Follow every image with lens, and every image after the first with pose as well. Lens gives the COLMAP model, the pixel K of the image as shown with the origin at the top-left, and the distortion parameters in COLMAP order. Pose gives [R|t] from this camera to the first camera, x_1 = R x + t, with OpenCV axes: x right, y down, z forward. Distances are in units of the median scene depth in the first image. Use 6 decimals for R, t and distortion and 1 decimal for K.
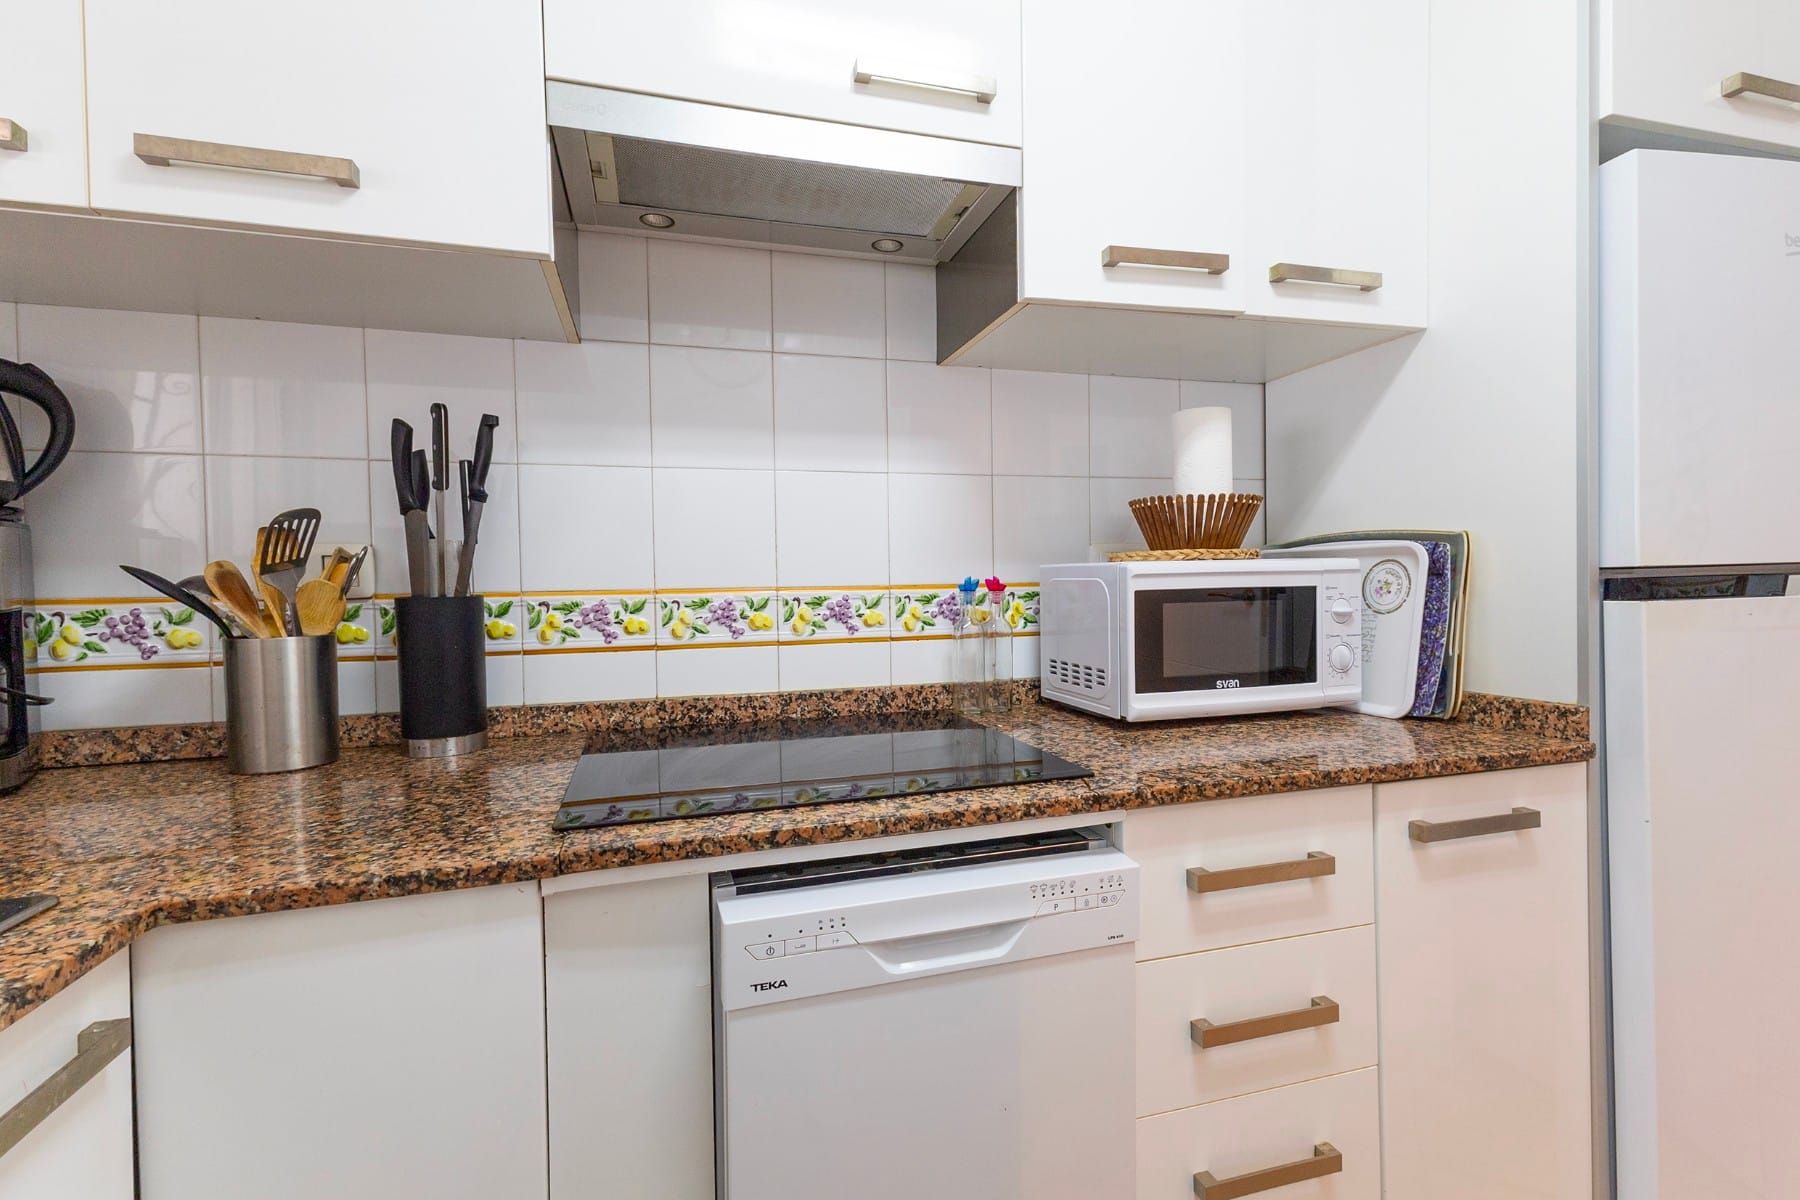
lens RADIAL K [[813.5, 0, 906.5], [0, 813.5, 597.5], [0, 0, 1]] dist [0.018025, -0.008238]
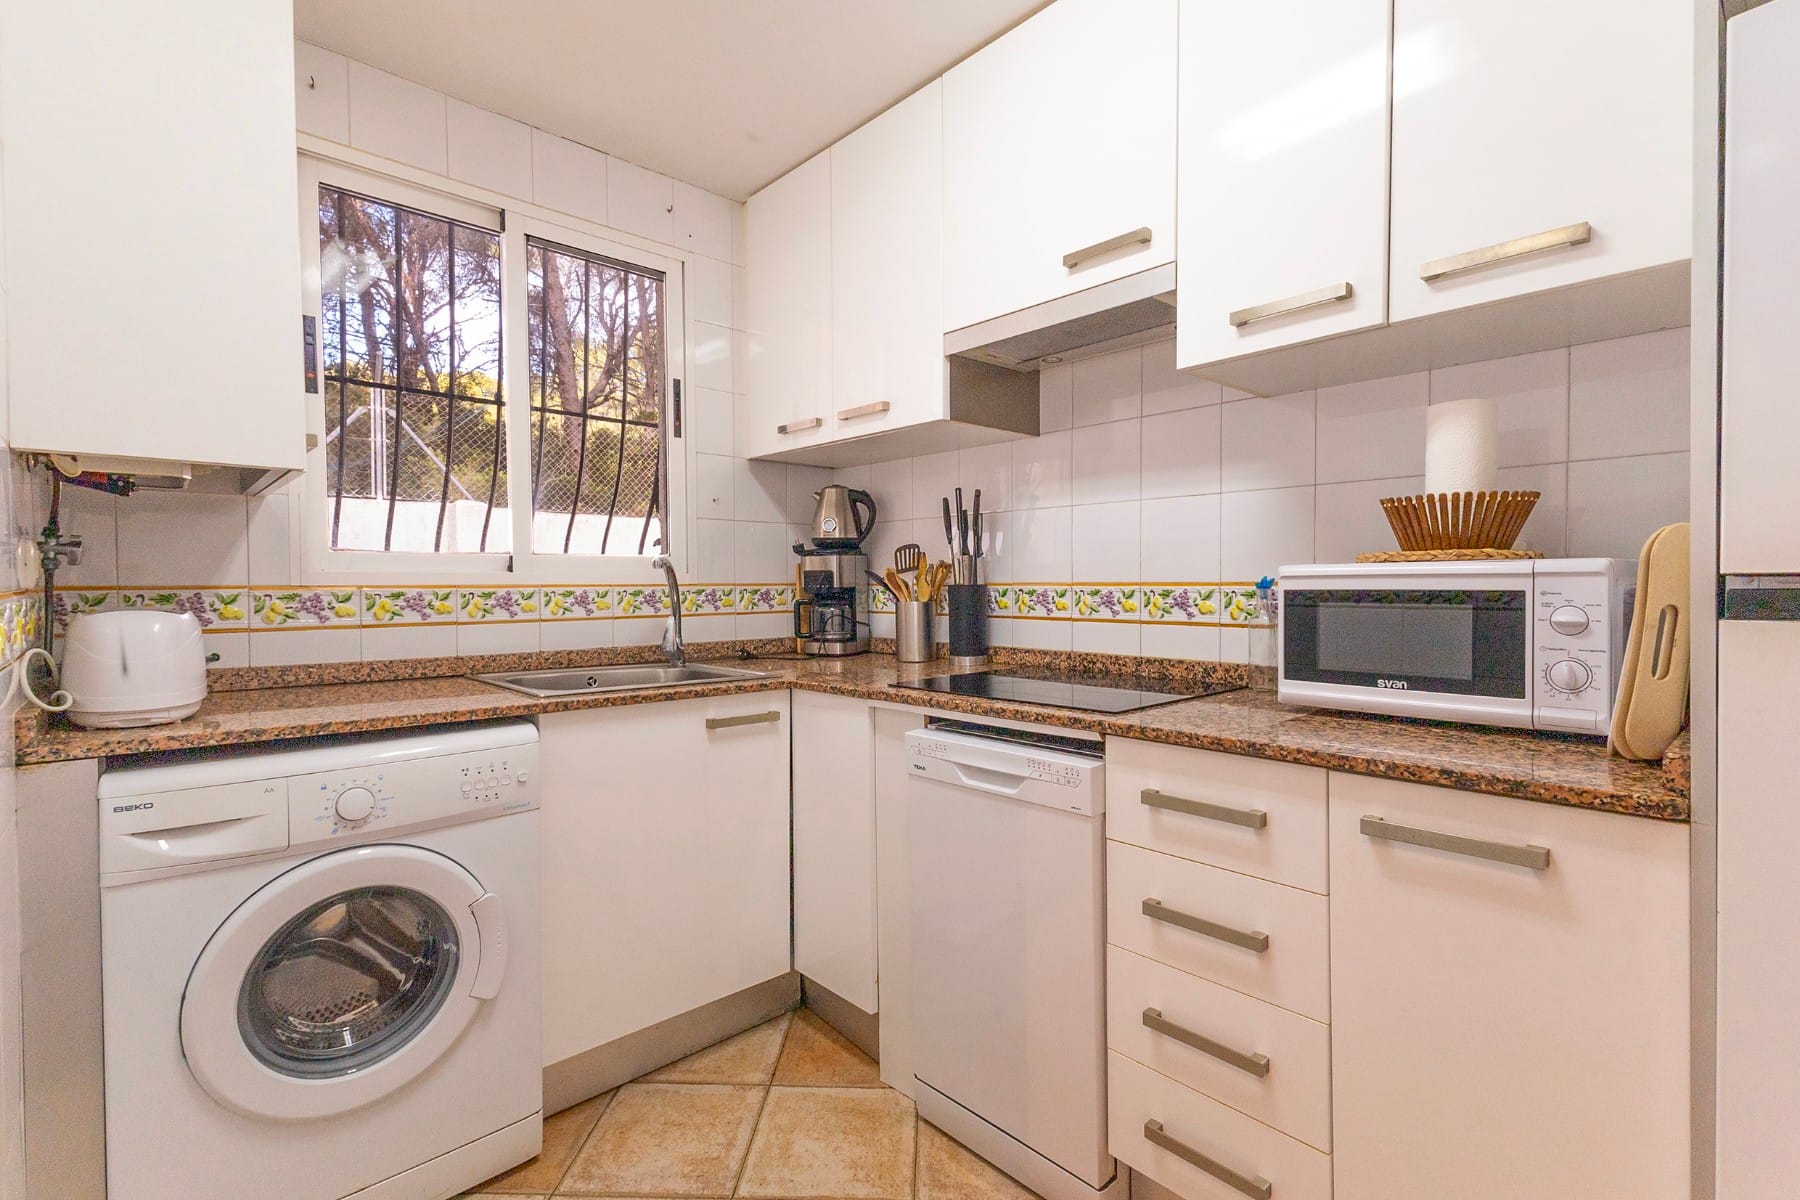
lens RADIAL K [[813.5, 0, 906.5], [0, 813.5, 597.5], [0, 0, 1]] dist [0.018025, -0.008238]
pose [[0.450996, 0.032071, -0.891950, 0.991792], [-0.017199, 0.999481, 0.027241, -0.019523], [0.892360, 0.003055, 0.451313, -0.004657]]
